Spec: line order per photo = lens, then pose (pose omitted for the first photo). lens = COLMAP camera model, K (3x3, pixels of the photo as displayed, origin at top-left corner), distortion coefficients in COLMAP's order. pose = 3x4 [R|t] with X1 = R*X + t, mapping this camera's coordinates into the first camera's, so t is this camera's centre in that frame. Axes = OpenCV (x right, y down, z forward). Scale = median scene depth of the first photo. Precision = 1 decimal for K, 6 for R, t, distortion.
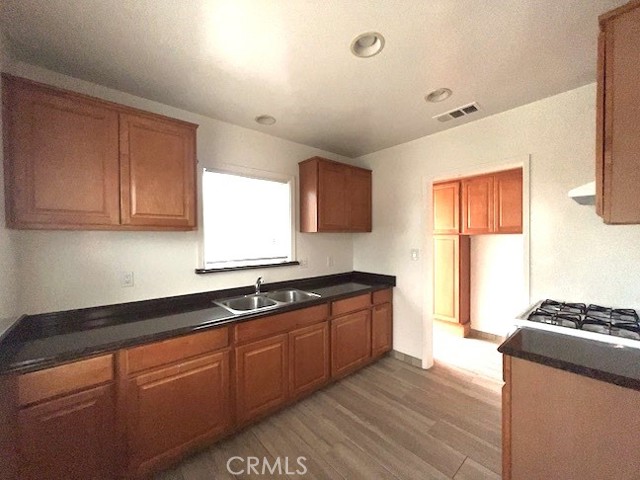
lens RADIAL K [[260.1, 0, 319.6], [0, 260.1, 241.8], [0, 0, 1]] dist [0.002693, 0.001031]
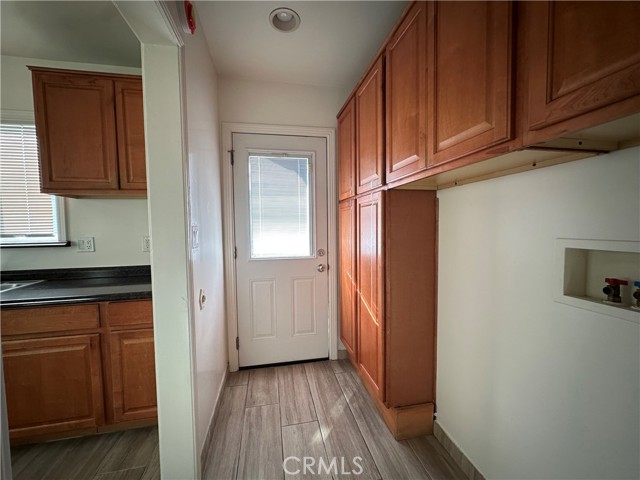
lens RADIAL K [[256.5, 0, 319.6], [0, 256.5, 238.0], [0, 0, 1]] dist [-0.008030, -0.000181]
pose [[0.871948, 0.018919, -0.489232, 0.973238], [-0.001705, 0.999364, 0.035608, 0.050447], [0.489595, -0.030214, 0.871426, 0.905206]]
